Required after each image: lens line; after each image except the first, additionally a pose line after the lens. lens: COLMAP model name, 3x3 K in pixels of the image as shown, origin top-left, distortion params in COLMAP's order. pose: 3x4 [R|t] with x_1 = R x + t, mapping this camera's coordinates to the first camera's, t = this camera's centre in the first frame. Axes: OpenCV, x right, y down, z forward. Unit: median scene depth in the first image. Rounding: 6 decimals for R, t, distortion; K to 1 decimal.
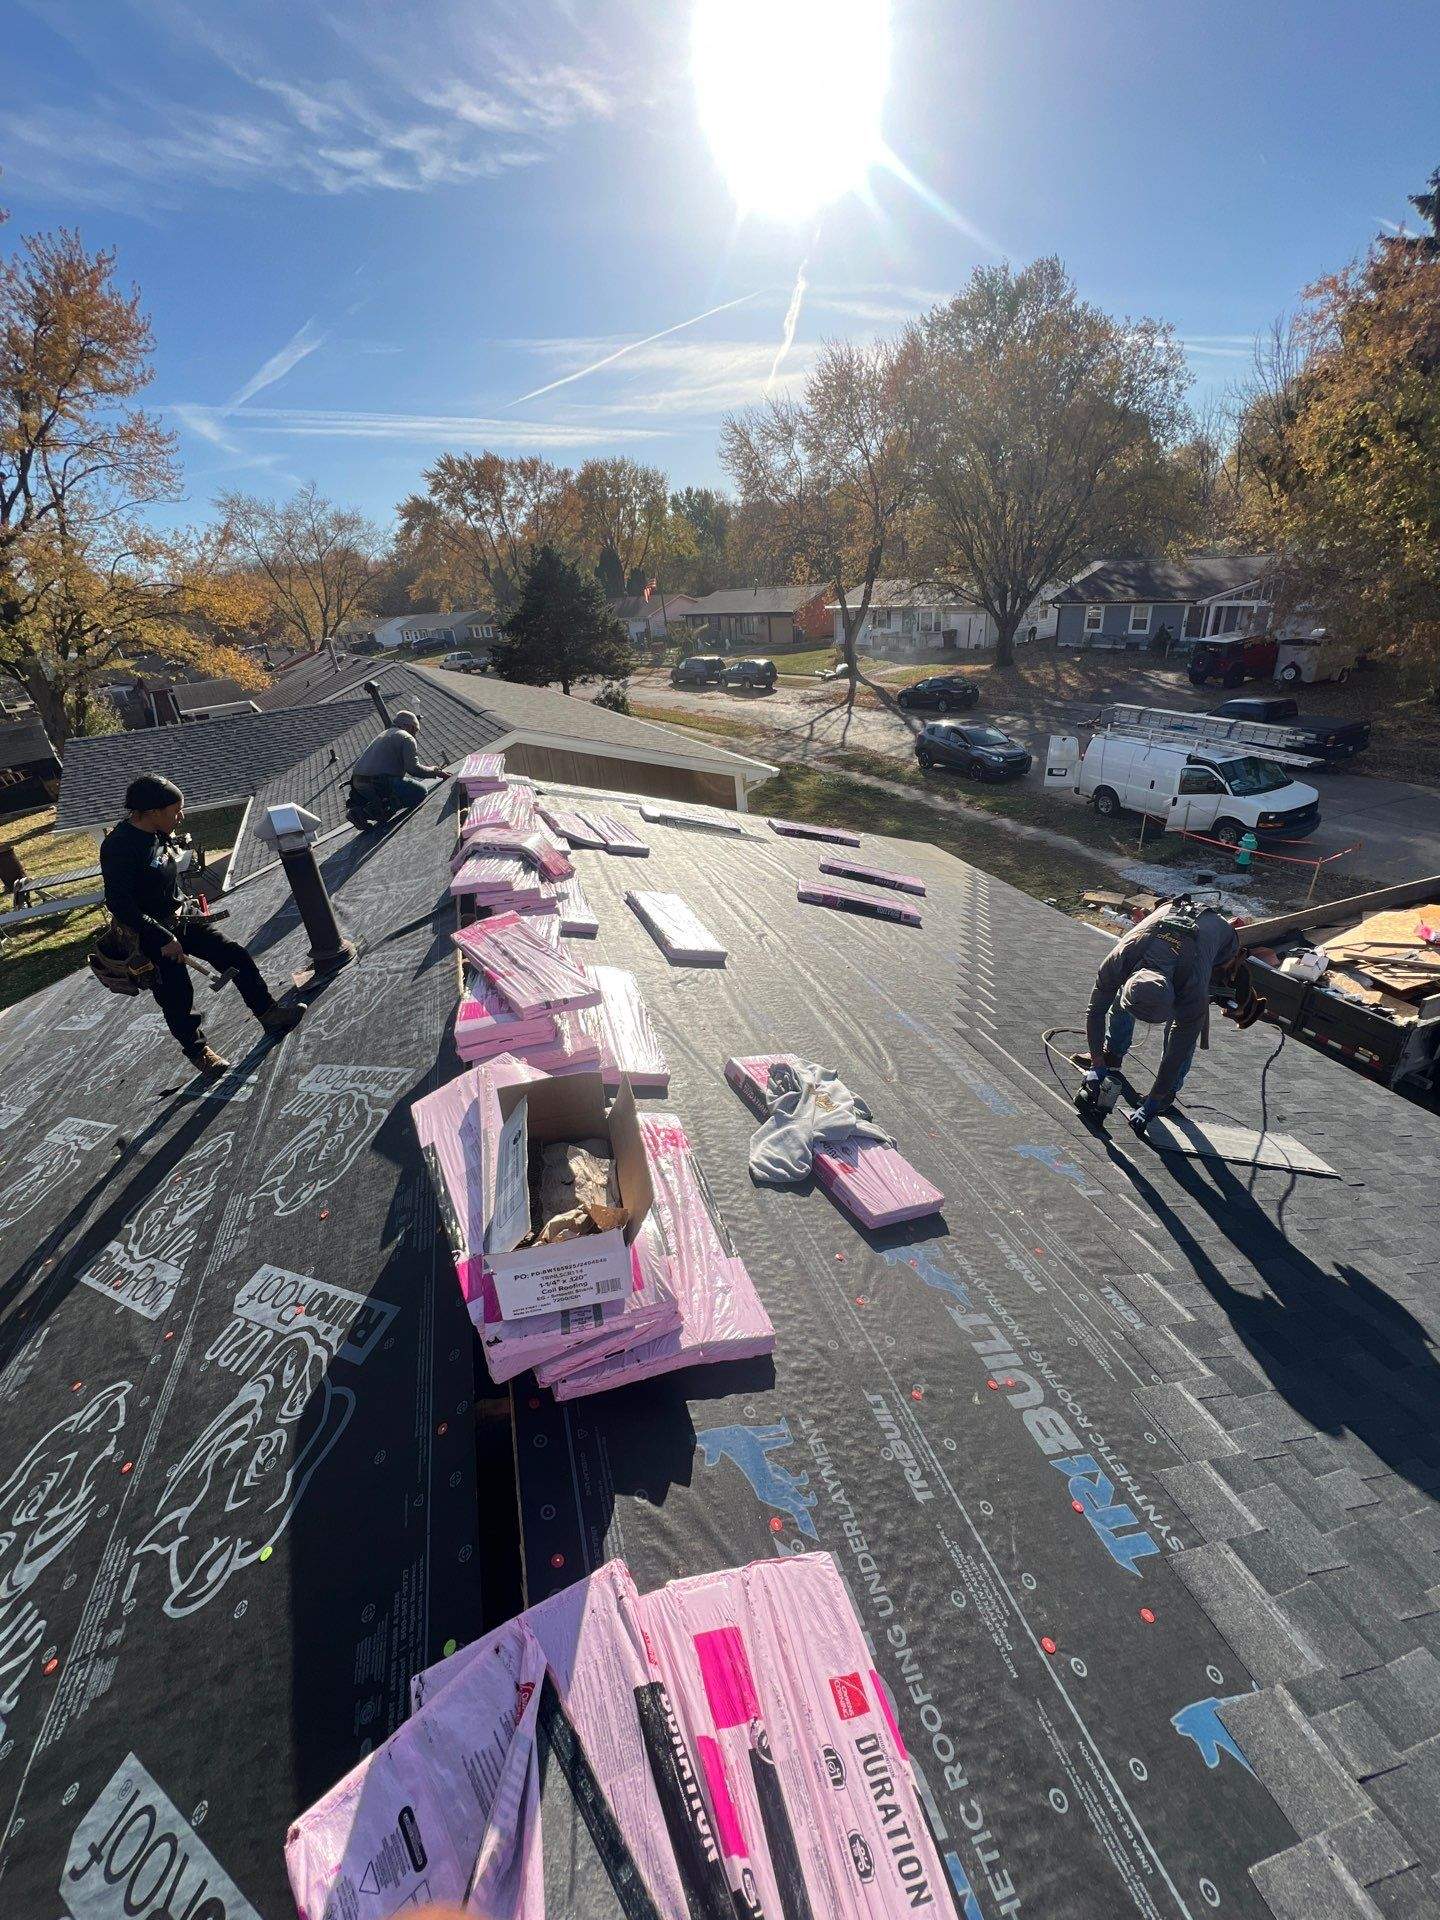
lens RADIAL K [[764.3, 0, 725.6], [0, 764.3, 954.2], [0, 0, 1]] dist [-0.000217, -0.000143]
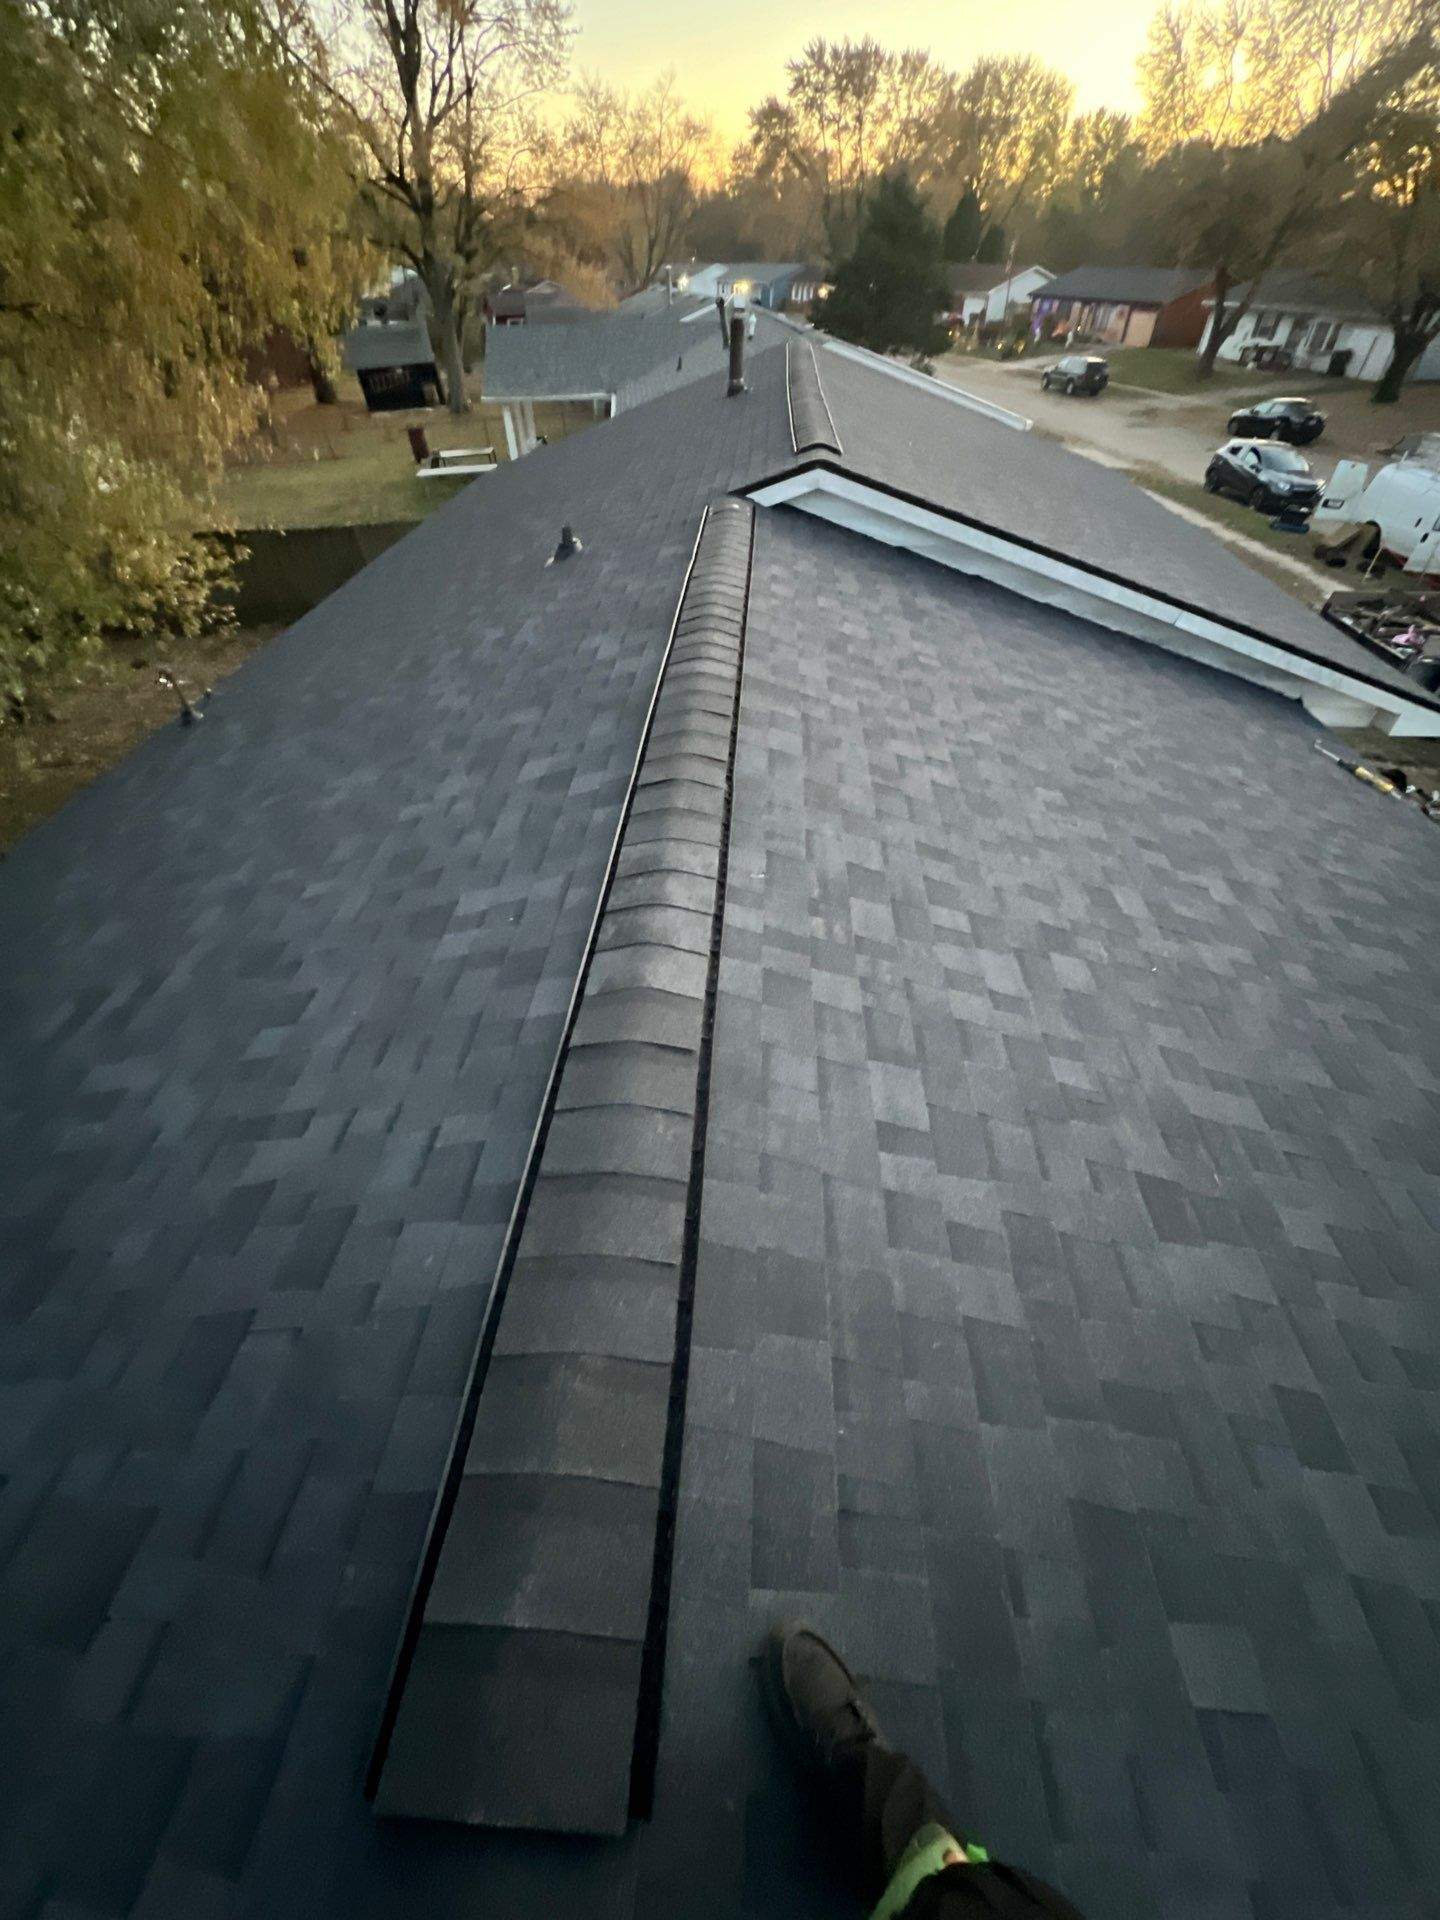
lens RADIAL K [[767.5, 0, 714.8], [0, 767.5, 957.8], [0, 0, 1]] dist [-0.001348, -0.000388]
pose [[0.928592, 0.307188, -0.208213, 0.039446], [-0.232744, 0.919085, 0.317982, 0.089926], [0.289046, -0.246815, 0.924951, -0.152573]]
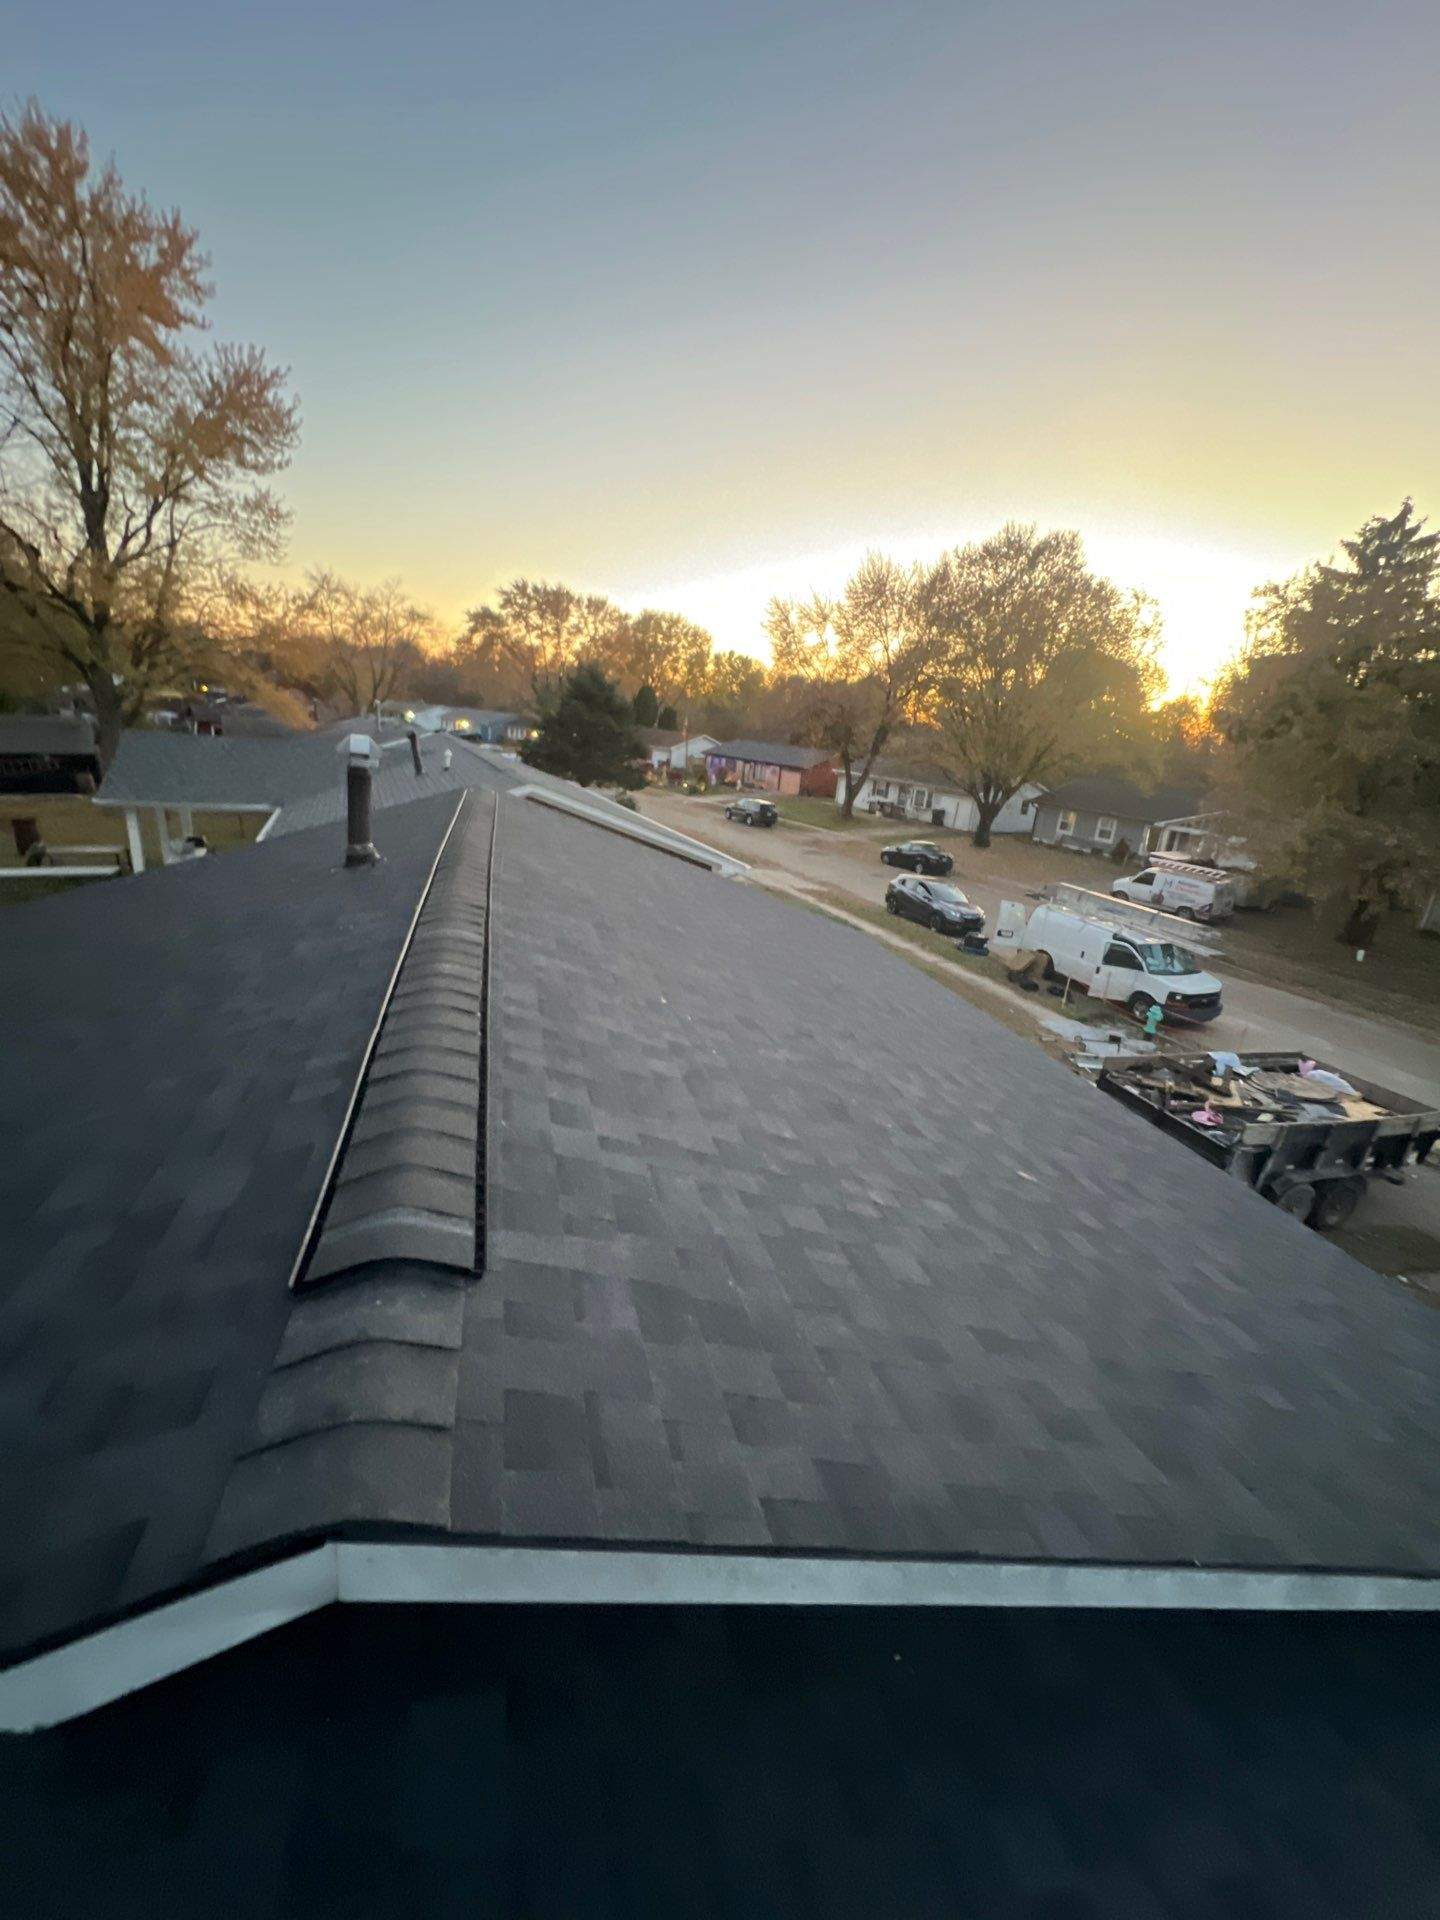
lens RADIAL K [[767.5, 0, 714.8], [0, 767.5, 957.8], [0, 0, 1]] dist [-0.001348, -0.000388]
pose [[0.981007, 0.193810, 0.007986, 0.012047], [-0.189544, 0.966534, -0.172874, 0.034754], [-0.041224, 0.168077, 0.984912, -0.034224]]
